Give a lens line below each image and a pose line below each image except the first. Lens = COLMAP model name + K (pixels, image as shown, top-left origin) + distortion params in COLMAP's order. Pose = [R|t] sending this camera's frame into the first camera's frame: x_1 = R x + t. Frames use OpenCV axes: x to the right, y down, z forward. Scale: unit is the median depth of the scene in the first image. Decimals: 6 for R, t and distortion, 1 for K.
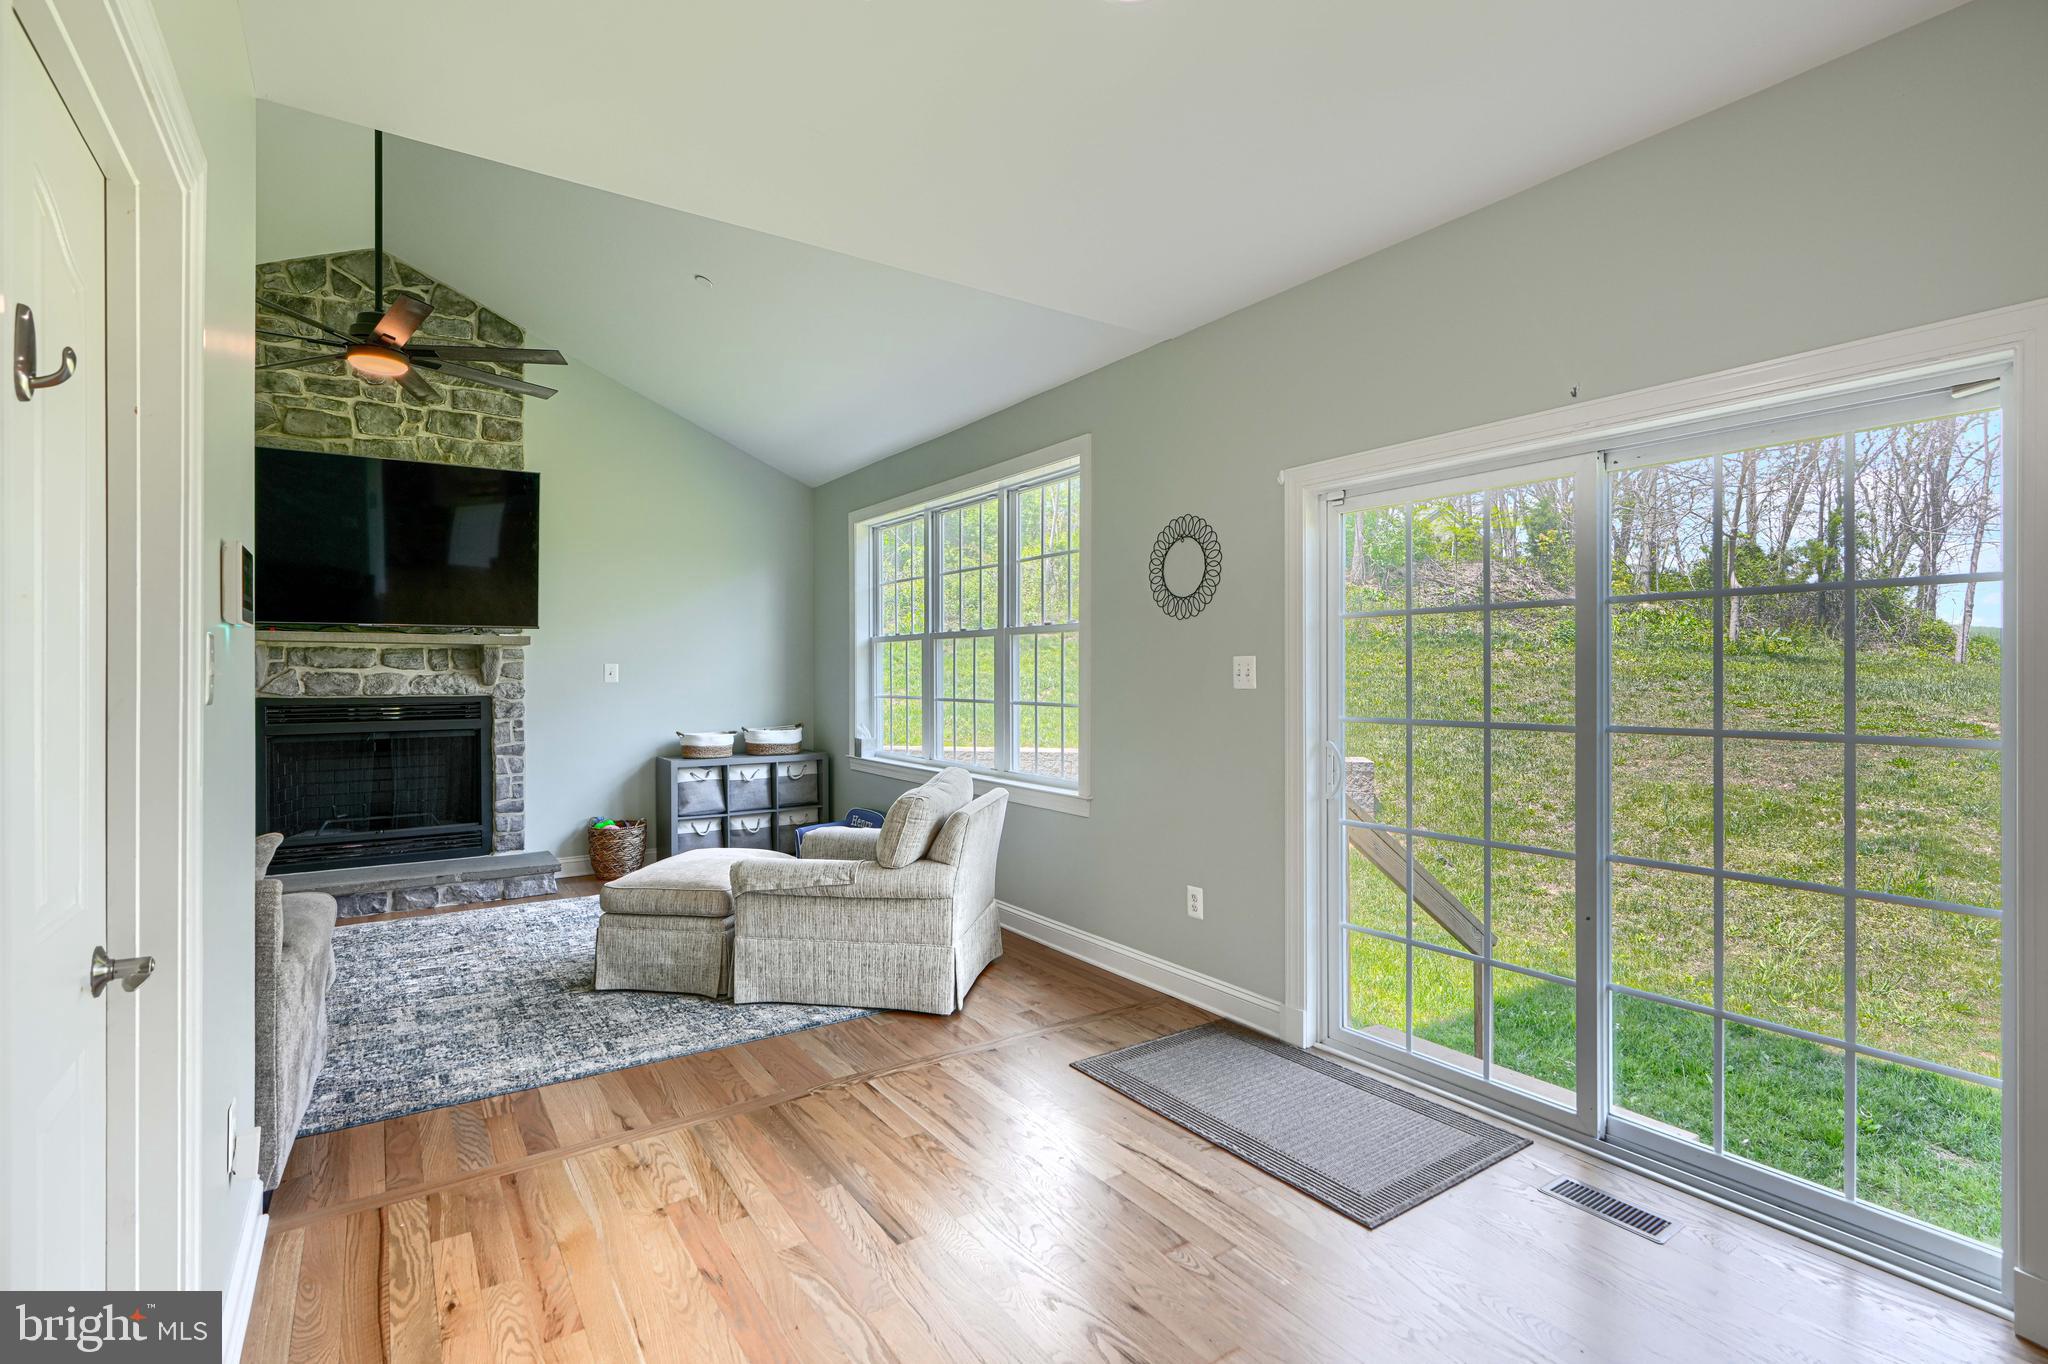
lens RADIAL K [[939.5, 0, 1022.1], [0, 939.5, 680.8], [0, 0, 1]] dist [0.002667, 0.000085]
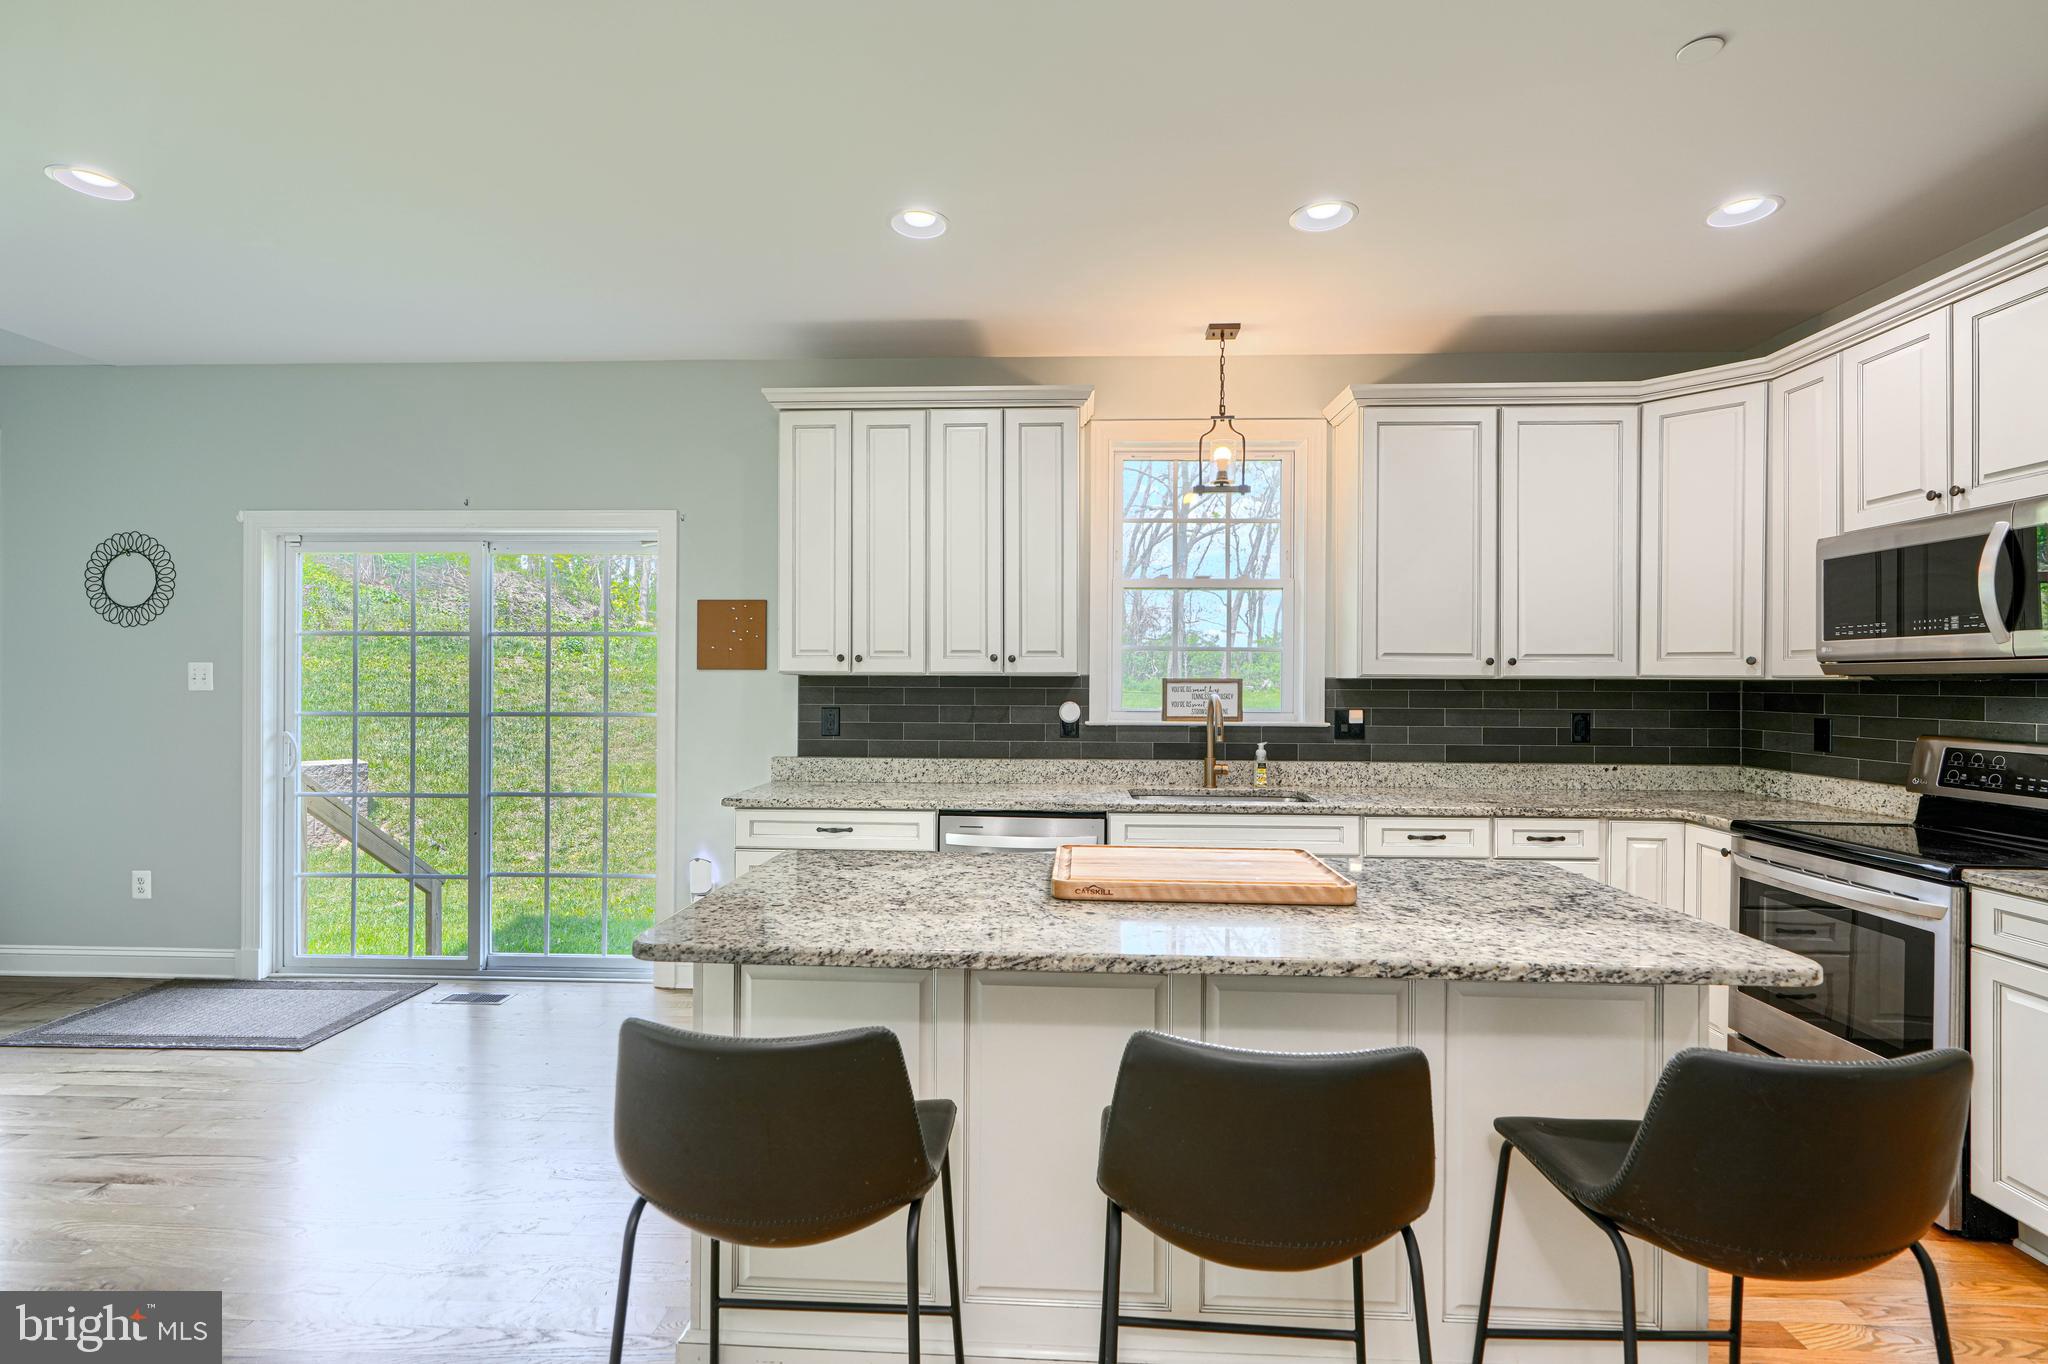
lens RADIAL K [[939.5, 0, 1011.9], [0, 939.5, 681.5], [0, 0, 1]] dist [0.002667, 0.000085]
pose [[0.595675, 0.005684, 0.803206, -0.069661], [-0.002630, 0.999983, -0.005126, 0.000160], [-0.803221, 0.000941, 0.595680, -0.344824]]
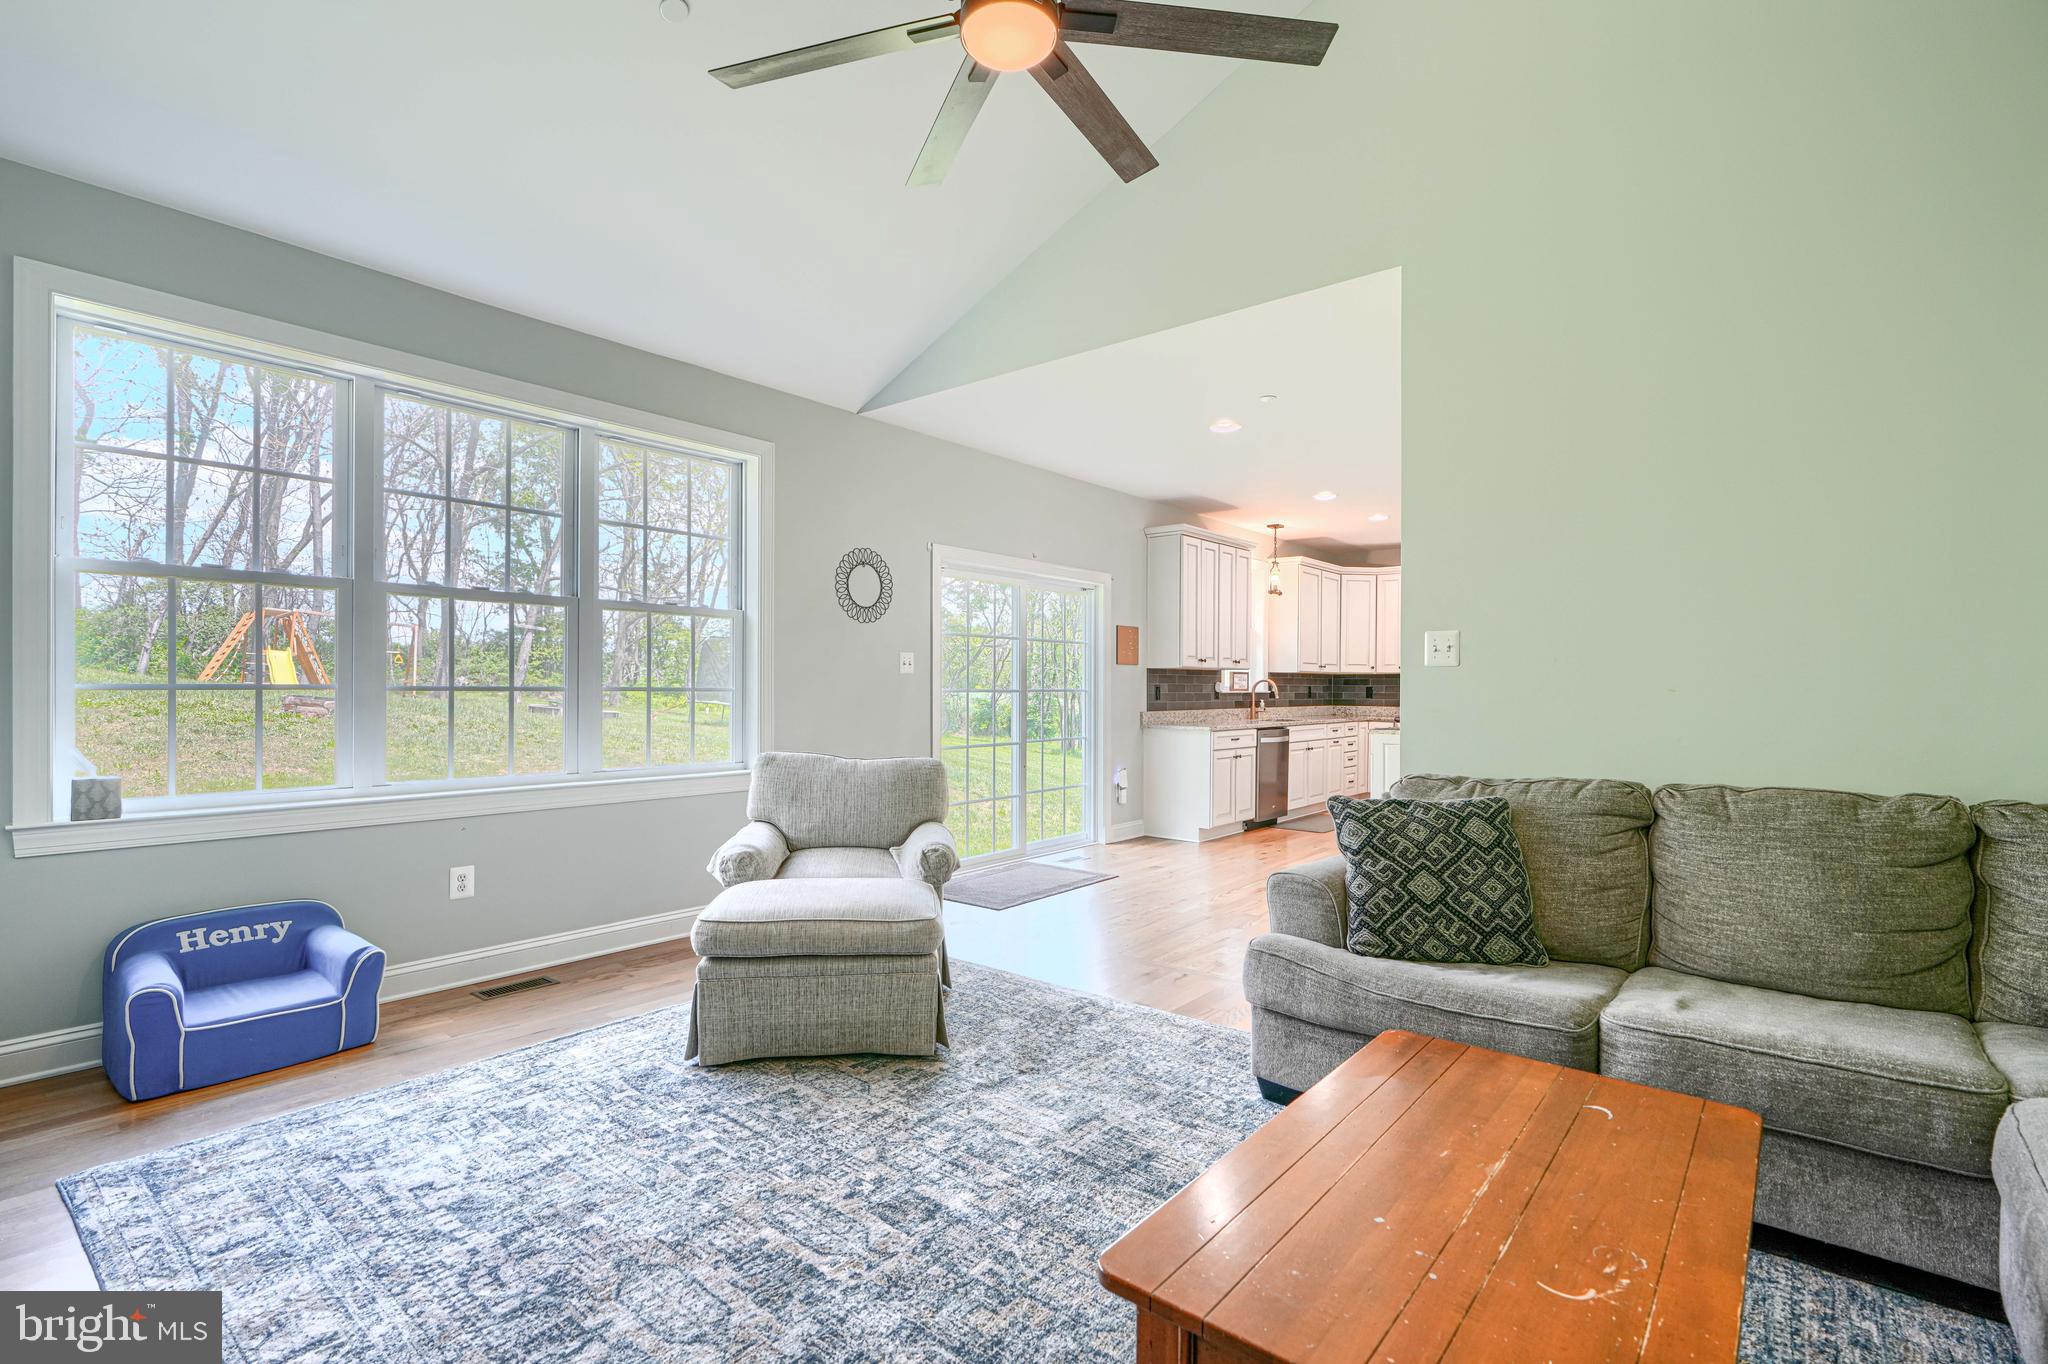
lens RADIAL K [[939.5, 0, 1007.7], [0, 939.5, 680.1], [0, 0, 1]] dist [0.002667, 0.000085]
pose [[-0.262118, 0.005010, 0.965023, -0.888177], [-0.001611, 0.999983, -0.005629, 0.019266], [-0.965035, -0.003030, -0.262105, 0.842315]]
